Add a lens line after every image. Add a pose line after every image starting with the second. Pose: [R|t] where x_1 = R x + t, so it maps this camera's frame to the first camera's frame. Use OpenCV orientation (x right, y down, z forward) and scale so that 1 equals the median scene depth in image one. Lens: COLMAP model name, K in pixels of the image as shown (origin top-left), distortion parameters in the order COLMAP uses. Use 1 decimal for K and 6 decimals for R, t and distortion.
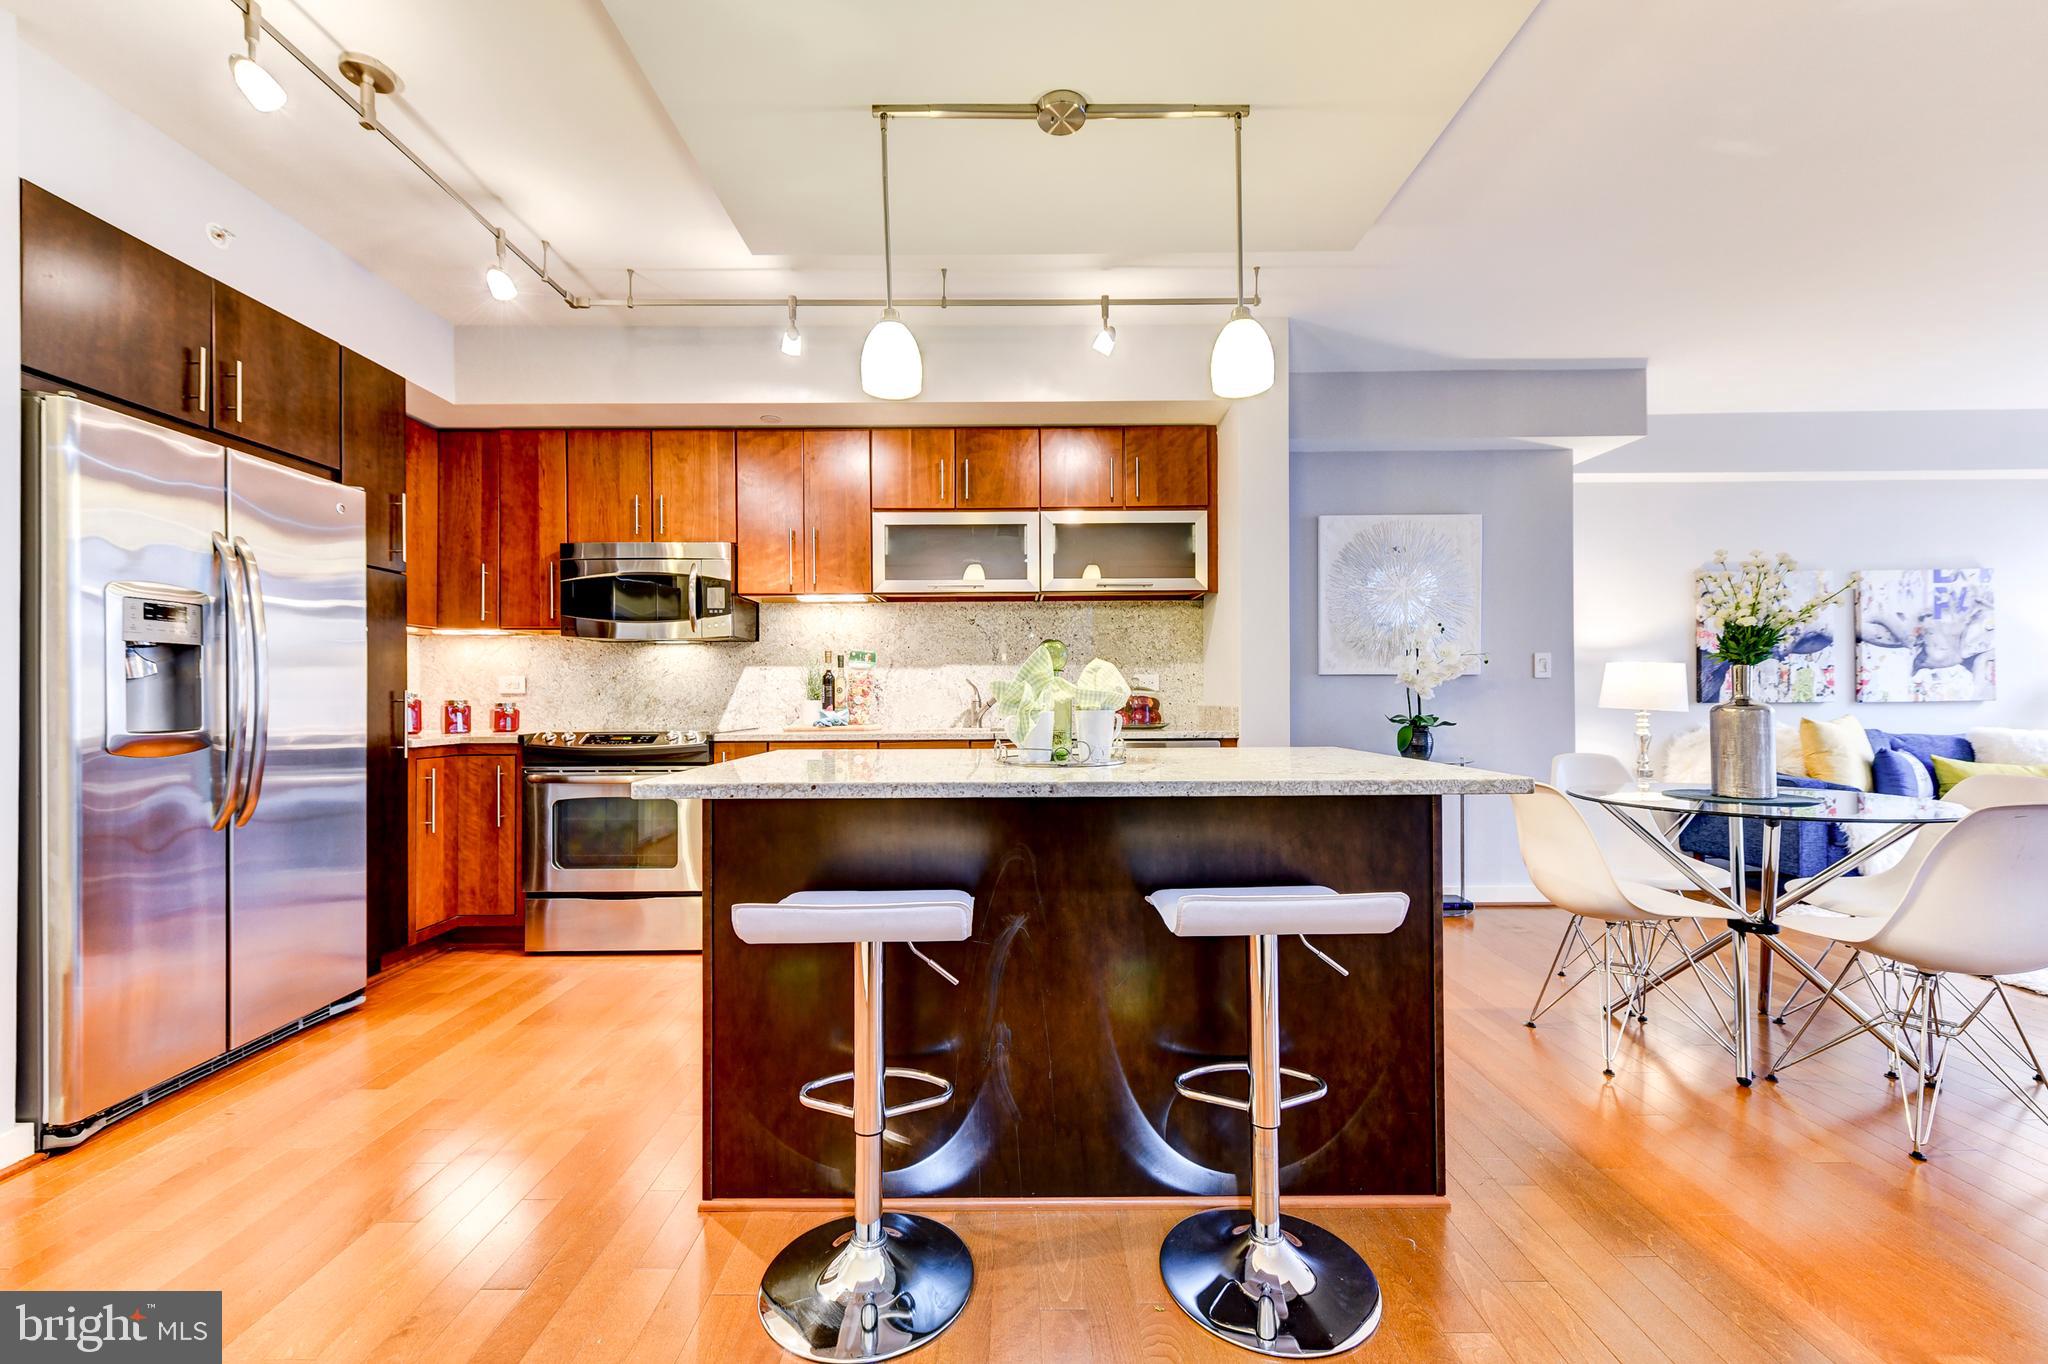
lens RADIAL K [[818.0, 0, 1017.1], [0, 818.0, 694.6], [0, 0, 1]] dist [0.004240, -0.001074]
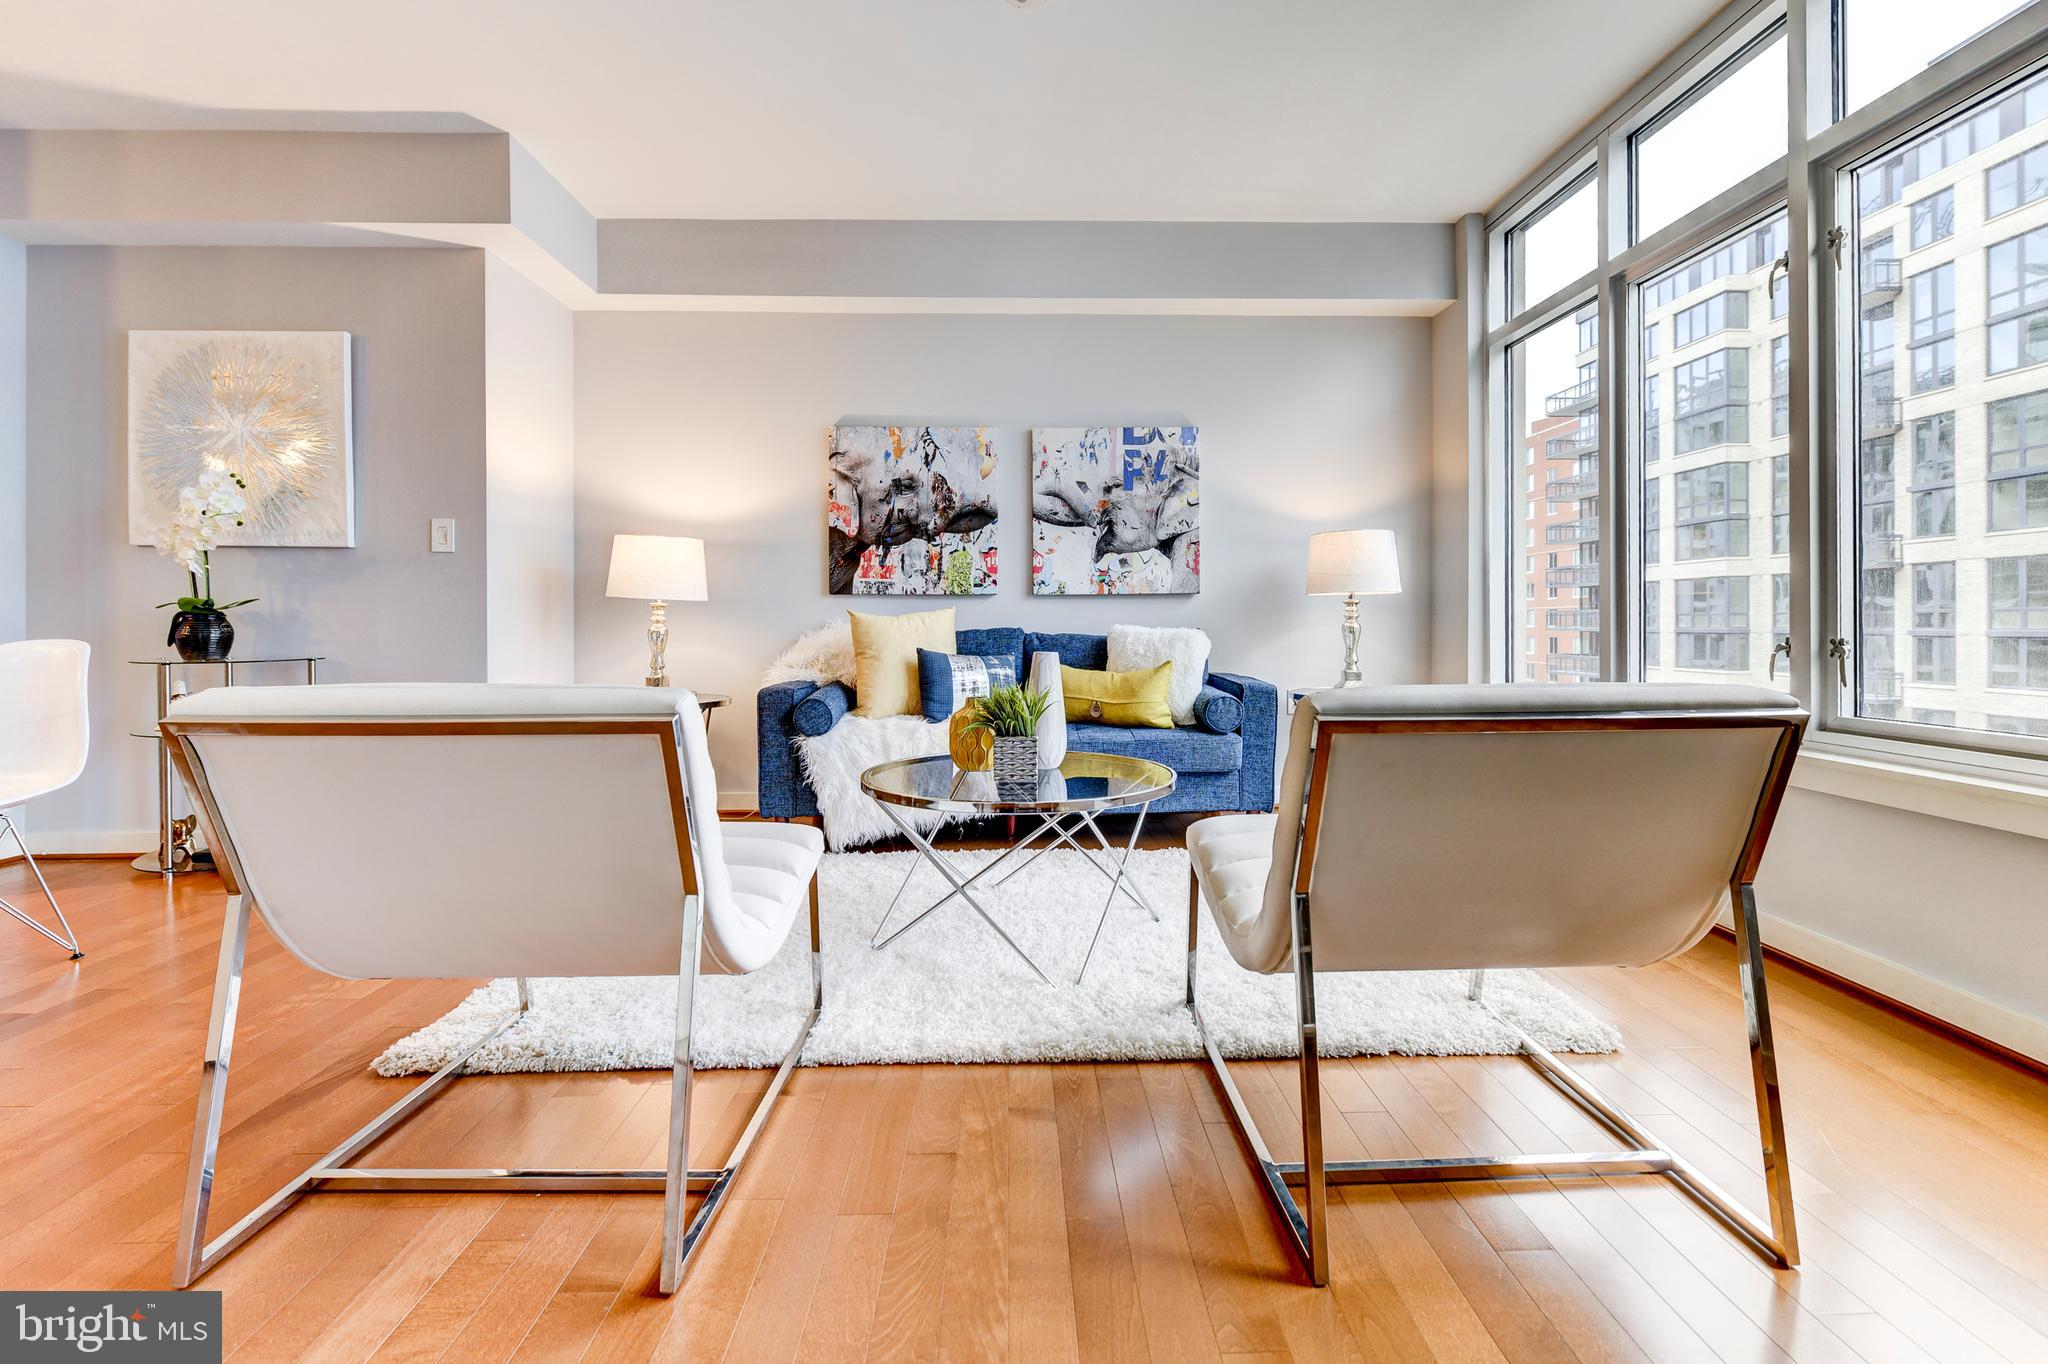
lens RADIAL K [[869.0, 0, 1035.7], [0, 869.0, 632.0], [0, 0, 1]] dist [-0.001421, 0.000038]
pose [[0.999678, 0.005203, 0.024835, 1.303016], [-0.005522, 0.999903, 0.012795, 0.044341], [-0.024766, -0.012928, 0.999610, 0.209995]]
